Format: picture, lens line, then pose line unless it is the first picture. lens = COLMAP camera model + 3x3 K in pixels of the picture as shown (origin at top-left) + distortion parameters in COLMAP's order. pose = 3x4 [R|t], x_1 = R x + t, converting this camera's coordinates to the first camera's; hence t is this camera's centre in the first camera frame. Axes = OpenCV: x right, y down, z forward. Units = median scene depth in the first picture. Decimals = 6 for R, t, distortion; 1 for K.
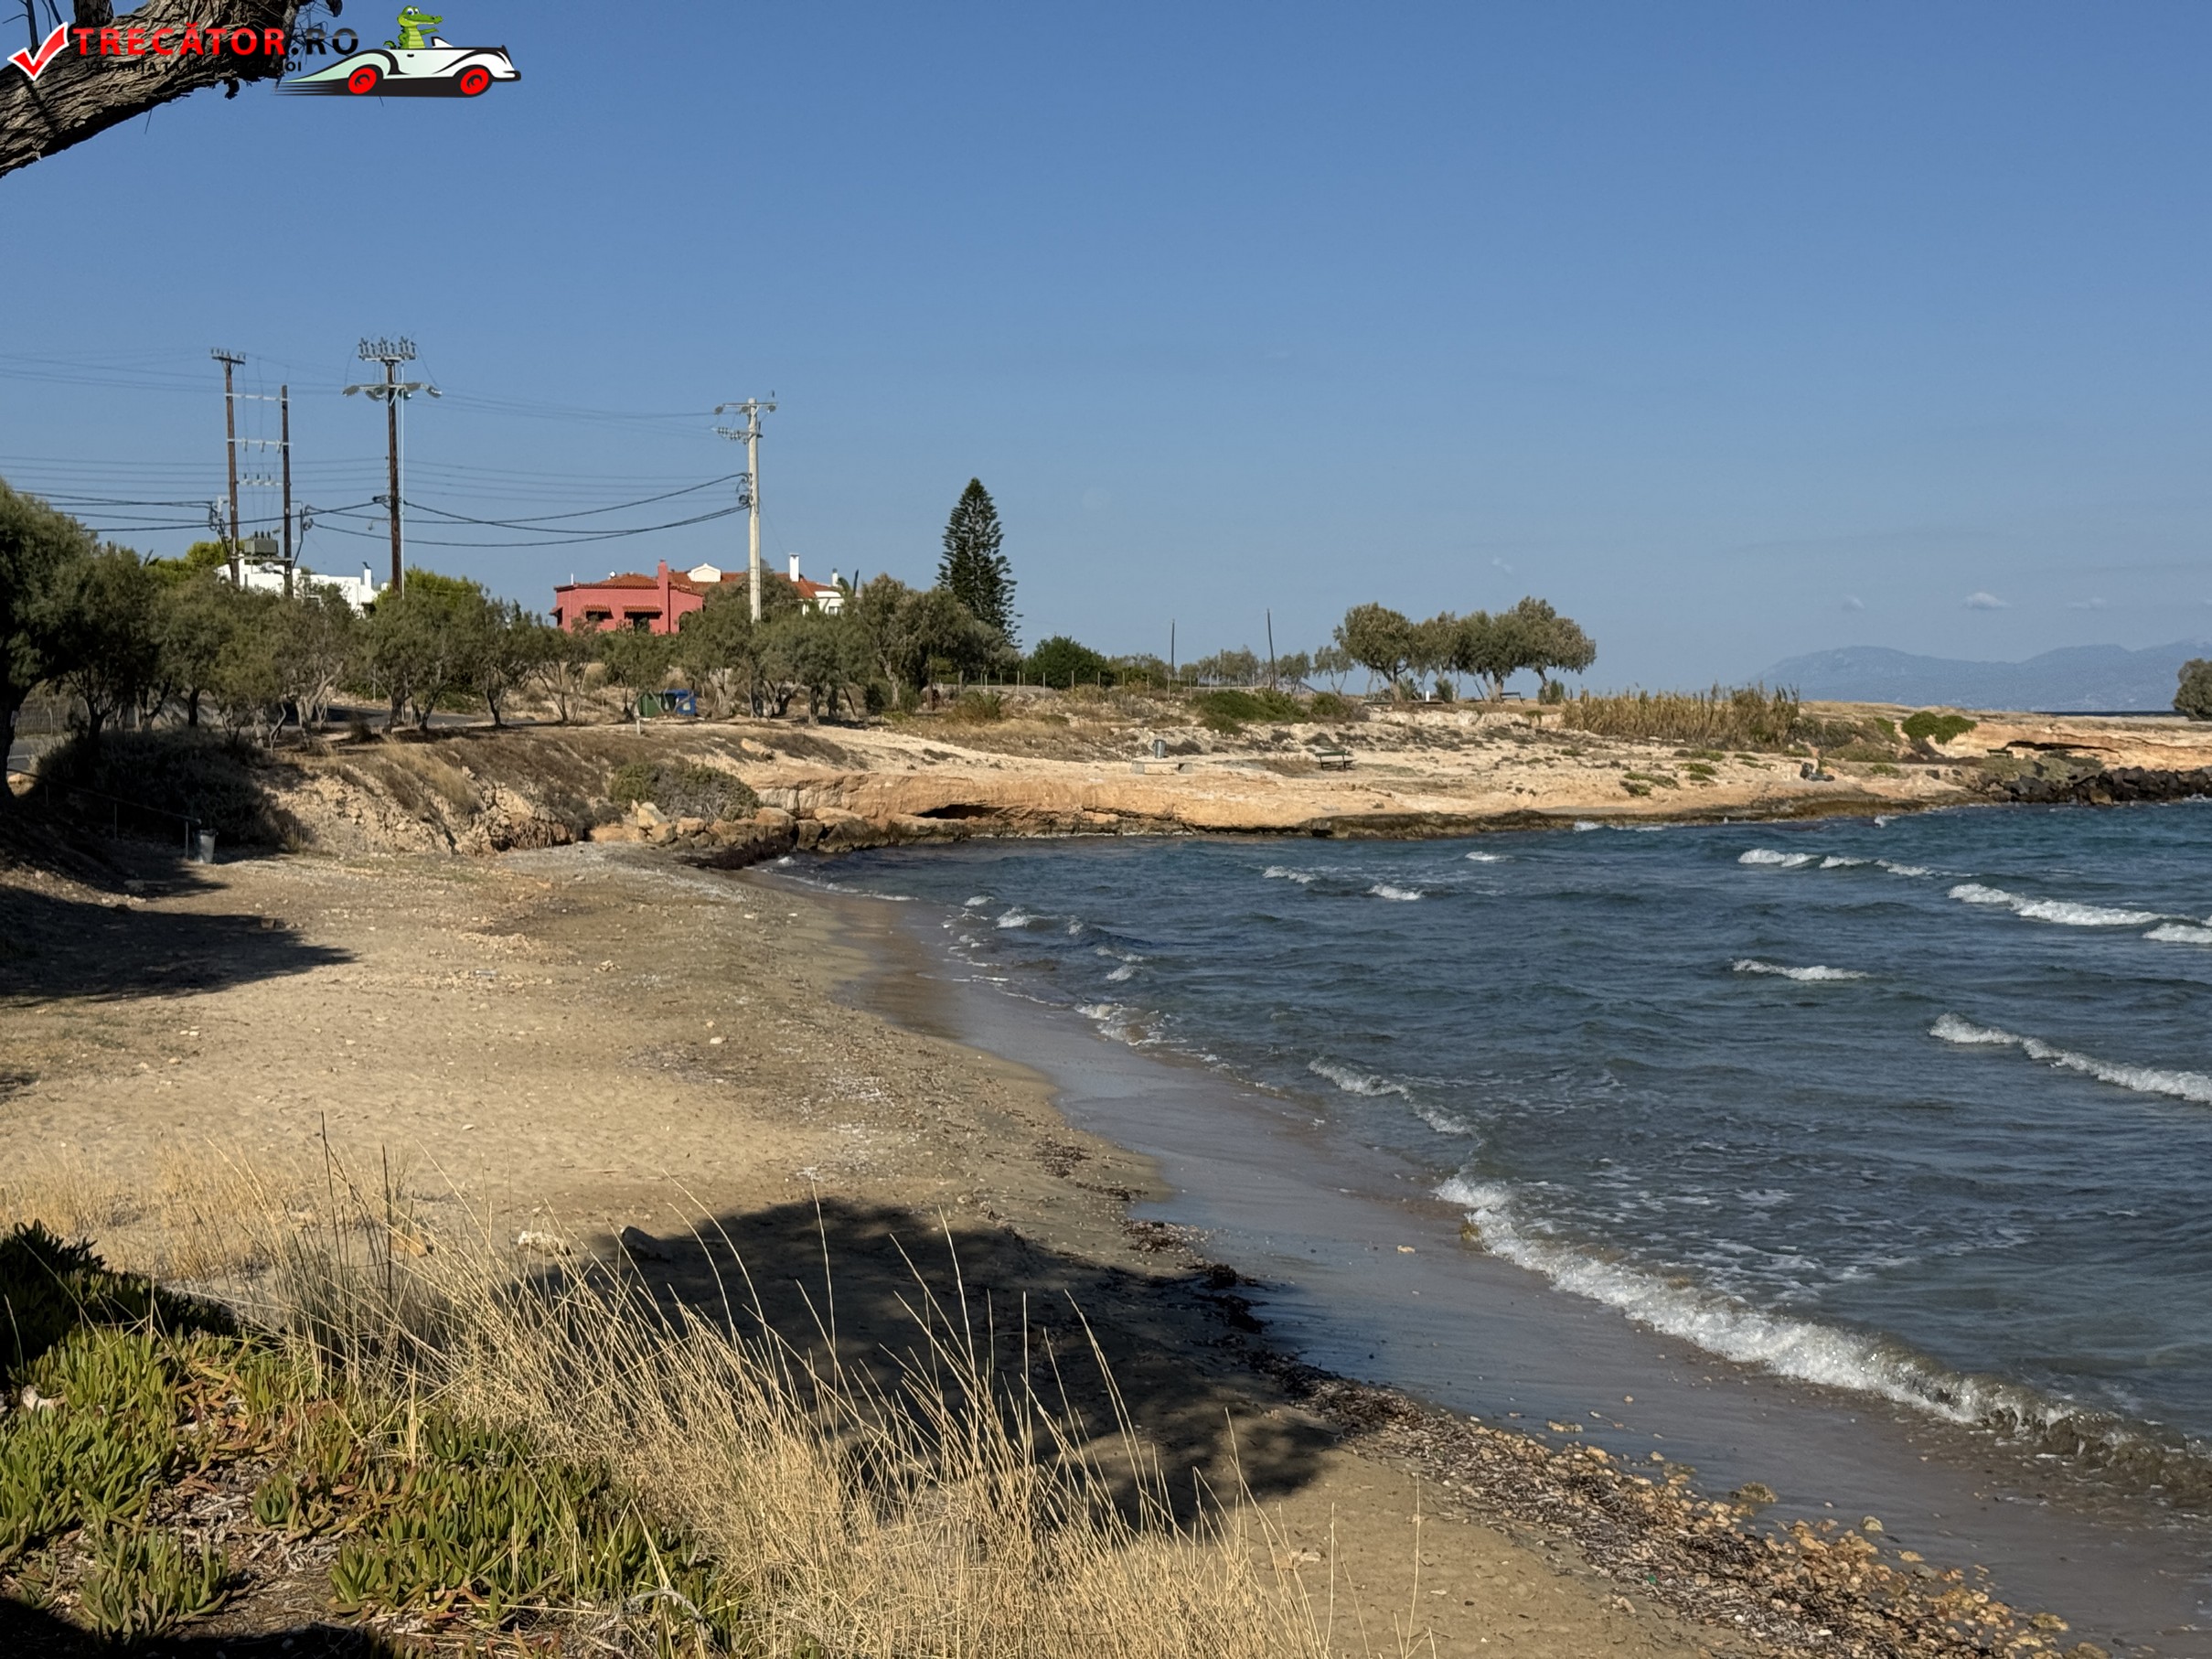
lens RADIAL K [[3176.1, 0, 1079.8], [0, 3176.1, 818.9], [0, 0, 1]] dist [0.171901, -0.492175]
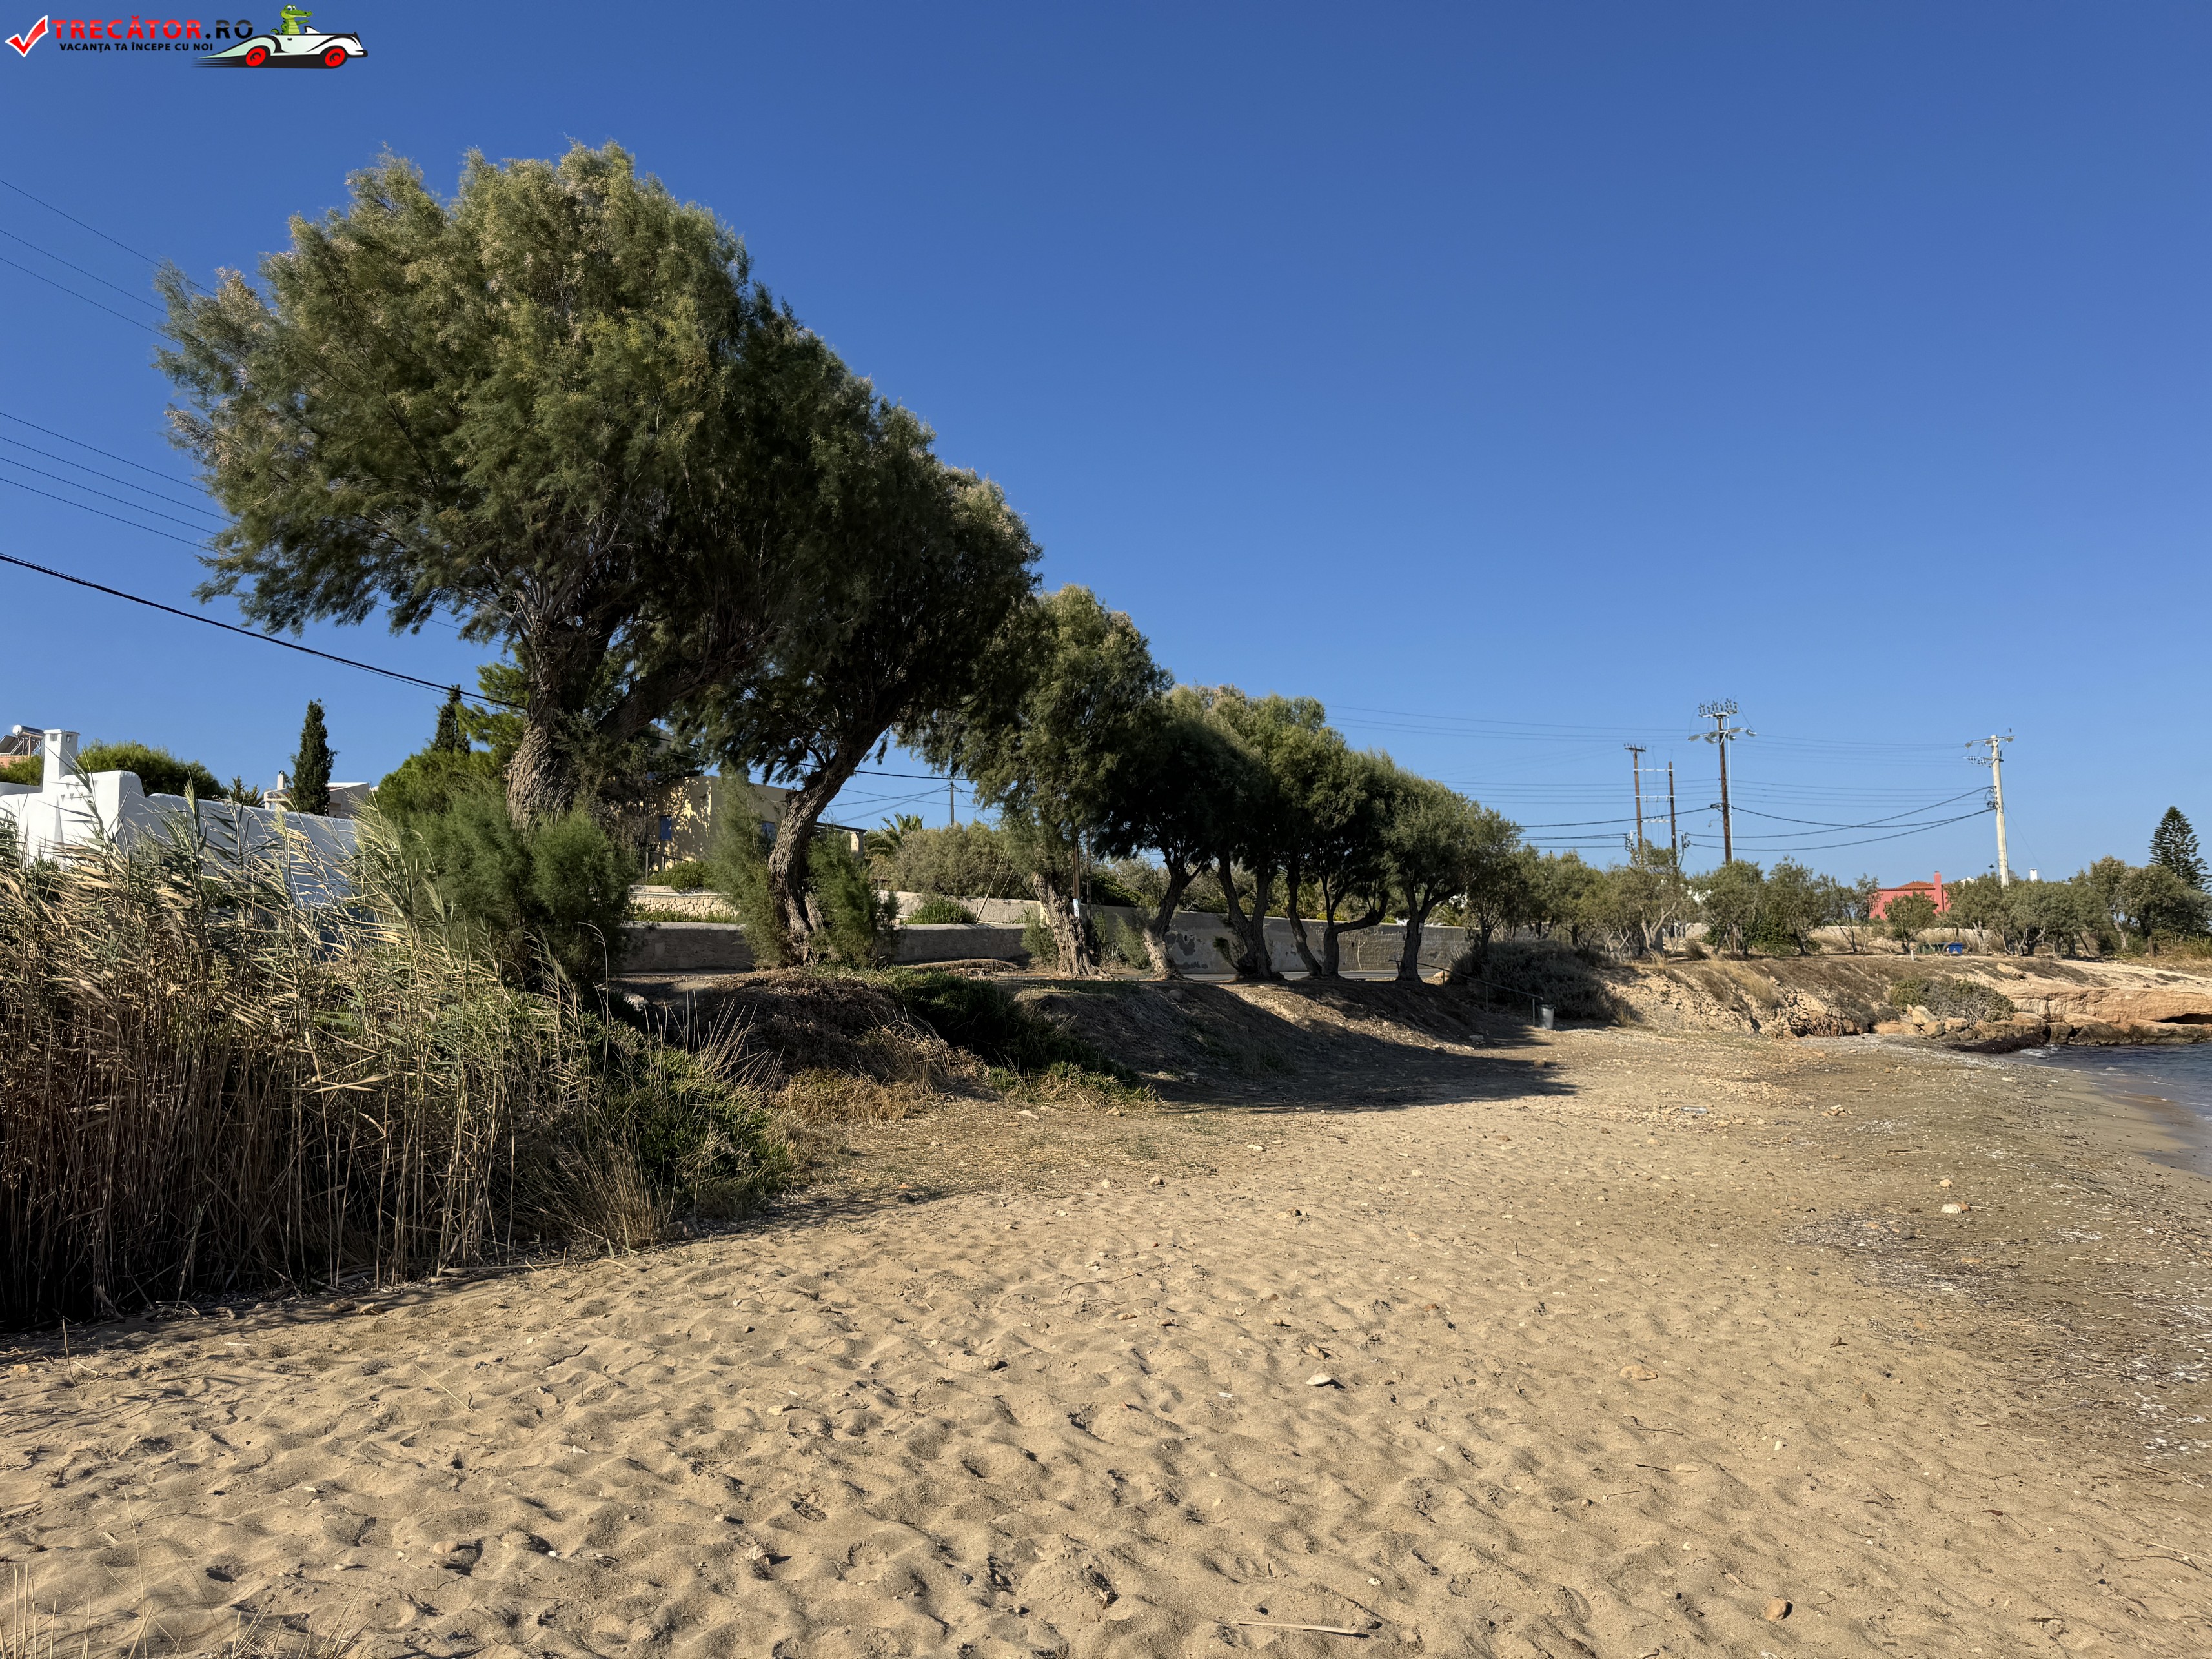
lens RADIAL K [[1535.7, 0, 1106.0], [0, 1535.7, 829.5], [0, 0, 1]] dist [-0.002788, -0.002911]
pose [[0.806311, -0.063635, -0.588058, -0.024148], [-0.020520, 0.990588, -0.135330, 0.014558], [0.591135, 0.121185, 0.797417, 0.243686]]
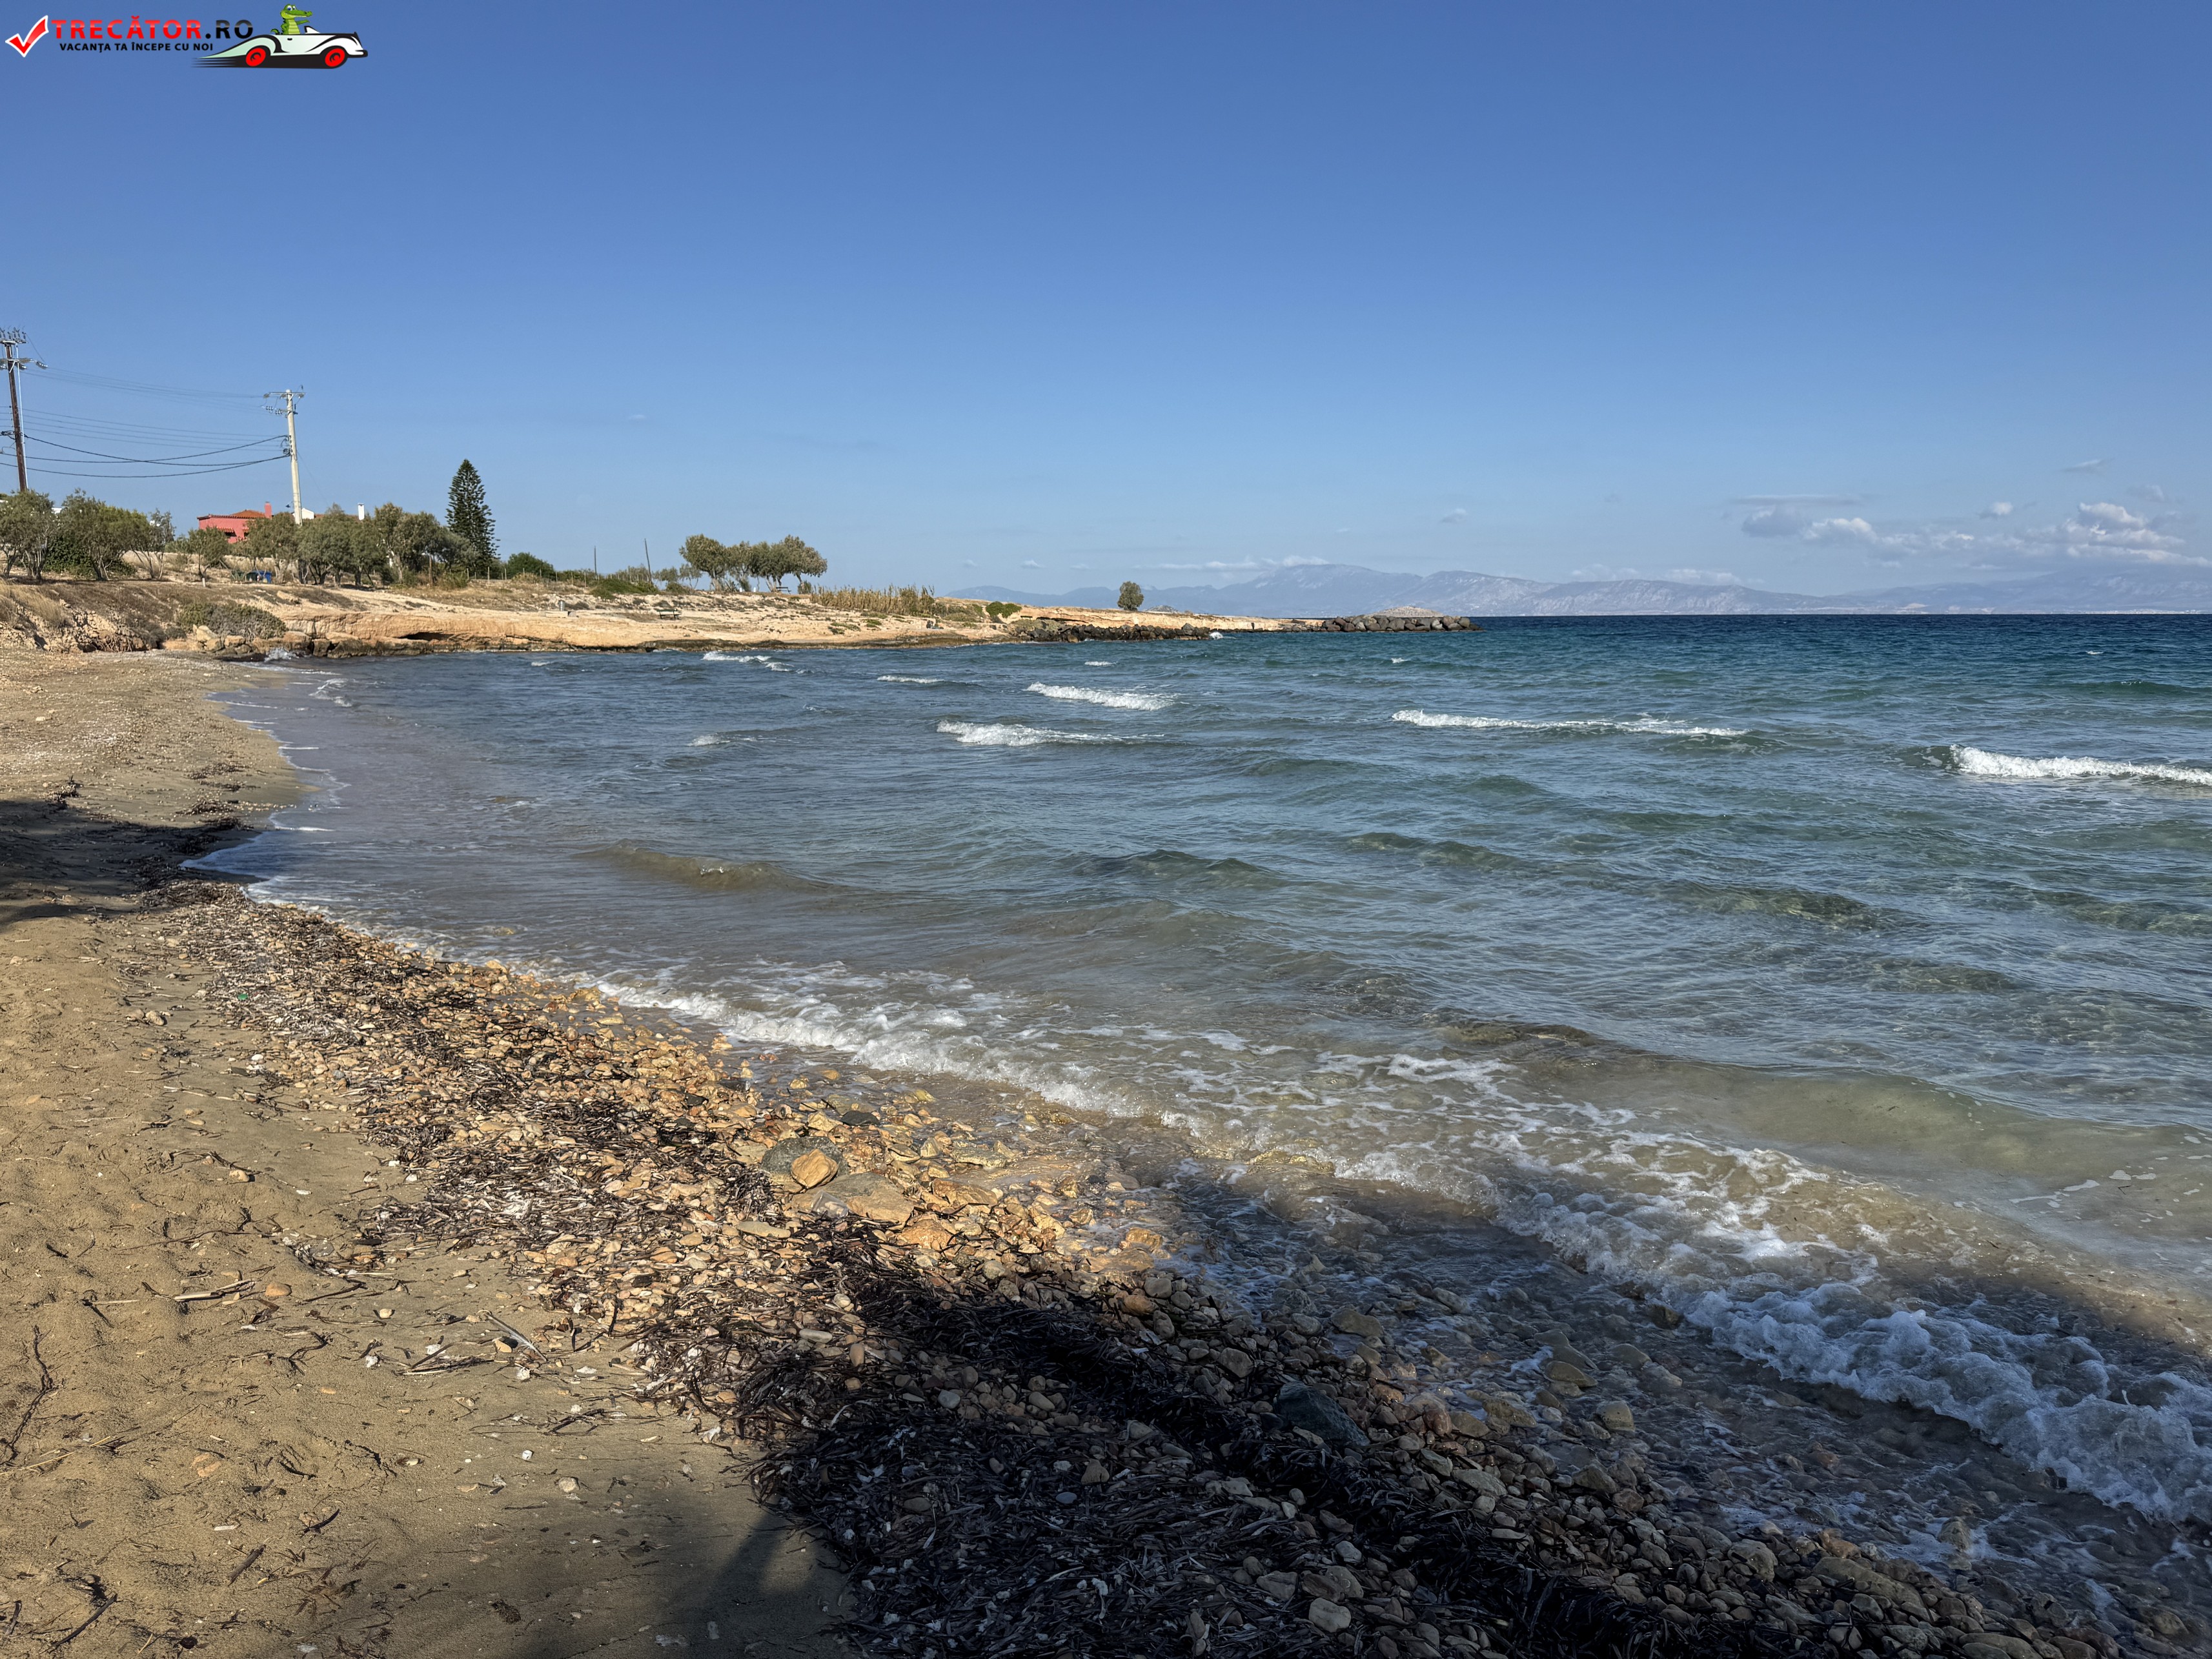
lens RADIAL K [[1559.4, 0, 1199.9], [0, 1559.4, 878.0], [0, 0, 1]] dist [0.004770, -0.036042]
pose [[0.934088, -0.048571, 0.353725, 0.048236], [0.003402, 0.991870, 0.127212, 0.021455], [-0.357028, -0.117624, 0.926658, 0.065358]]
